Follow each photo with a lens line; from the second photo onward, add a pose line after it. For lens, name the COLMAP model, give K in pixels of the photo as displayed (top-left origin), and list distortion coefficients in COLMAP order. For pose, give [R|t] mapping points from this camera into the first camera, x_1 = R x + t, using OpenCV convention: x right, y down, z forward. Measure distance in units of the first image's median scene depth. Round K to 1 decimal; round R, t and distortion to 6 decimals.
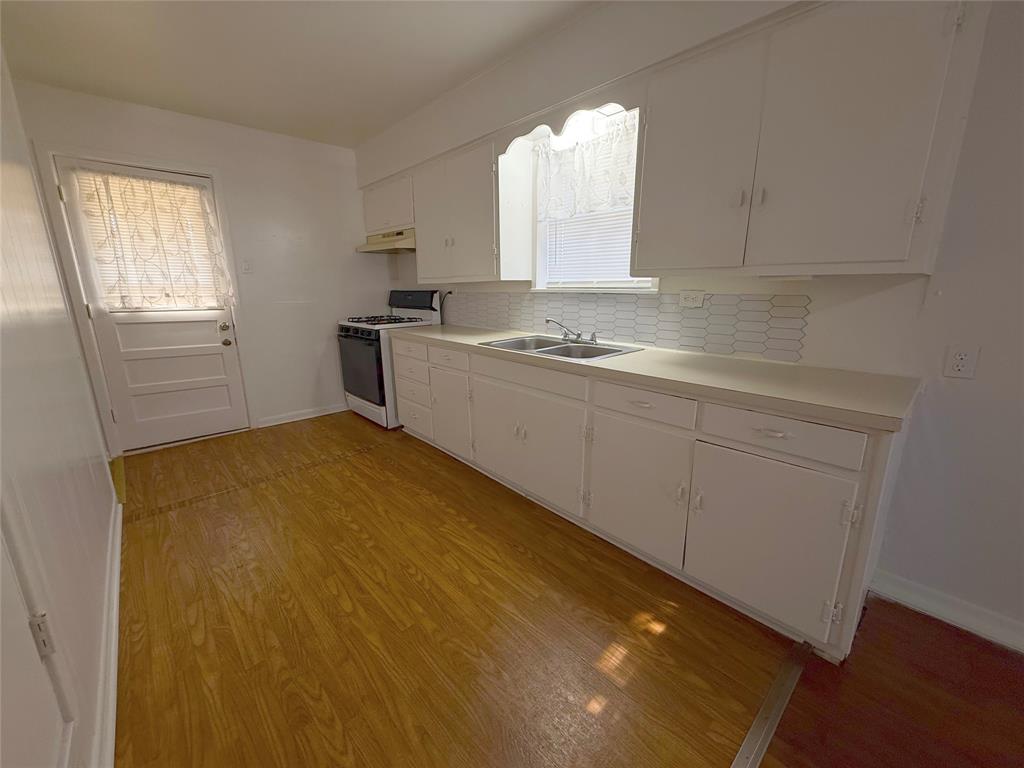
lens RADIAL K [[405.2, 0, 511.1], [0, 405.2, 380.9], [0, 0, 1]] dist [-0.000533, 0.000553]
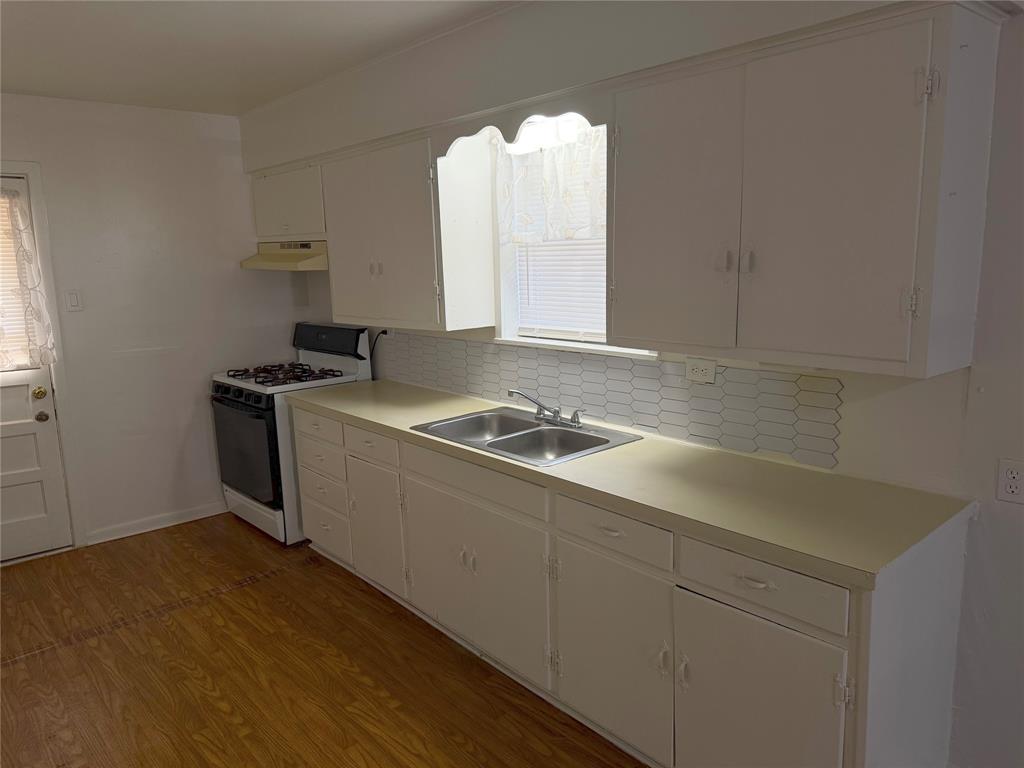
lens RADIAL K [[714.1, 0, 514.4], [0, 714.1, 383.5], [0, 0, 1]] dist [0.040595, -0.051358]
pose [[0.999666, -0.015880, -0.020395, 0.103193], [0.014650, 0.998145, -0.059099, -0.079018], [0.021296, 0.058780, 0.998044, -0.176914]]
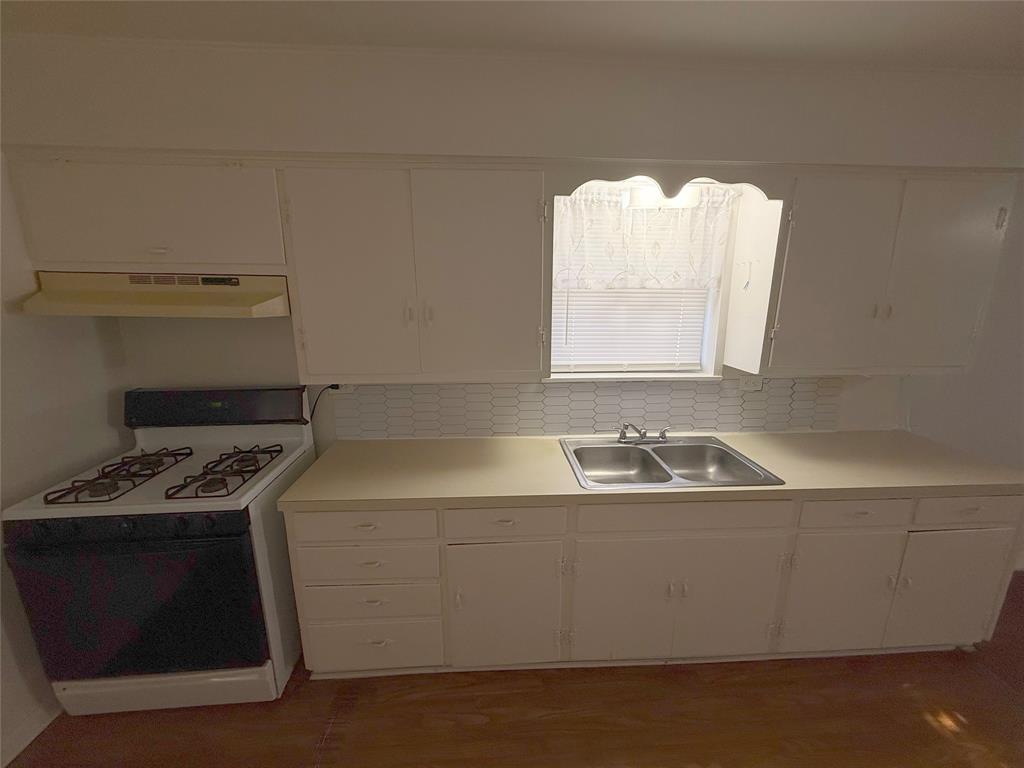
lens RADIAL K [[405.2, 0, 508.8], [0, 405.2, 381.4], [0, 0, 1]] dist [-0.000533, 0.000553]
pose [[0.631339, -0.160248, 0.758770, -0.523839], [0.175397, 0.982570, 0.061574, -0.269893], [-0.755412, 0.094212, 0.648442, 0.564718]]
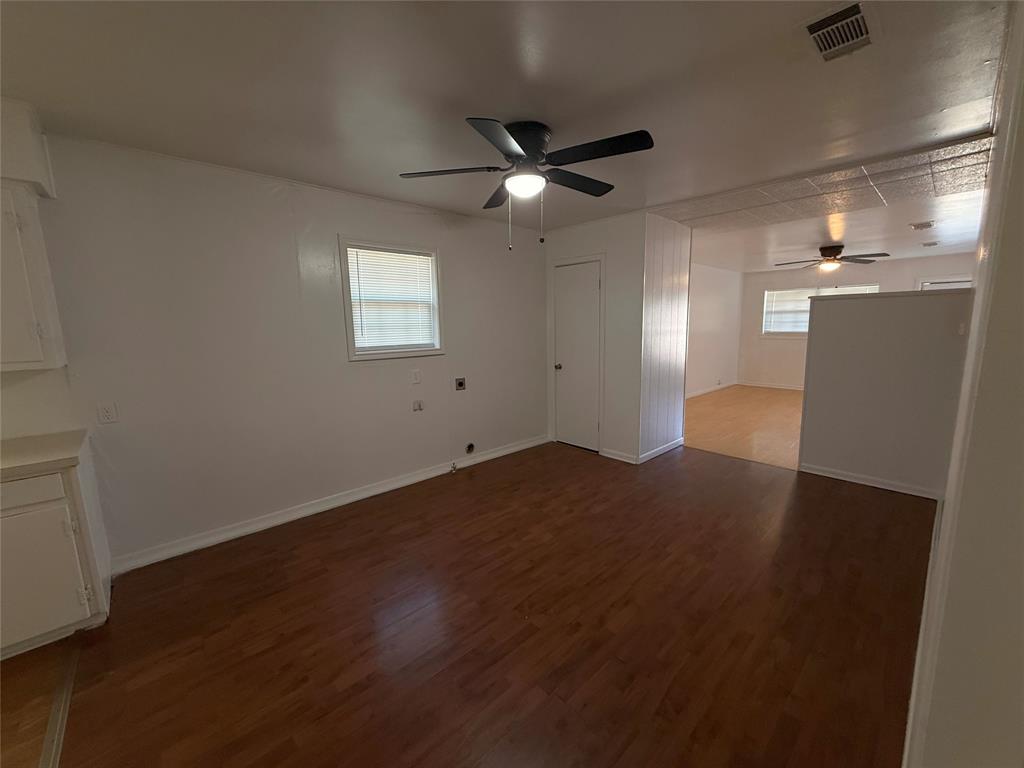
lens RADIAL K [[405.2, 0, 521.1], [0, 405.2, 384.4], [0, 0, 1]] dist [-0.000533, 0.000553]
pose [[-0.013921, -0.148731, 0.988780, -0.258617], [0.238151, 0.959925, 0.147744, -0.002097], [-0.971128, 0.237535, 0.022058, -0.339670]]
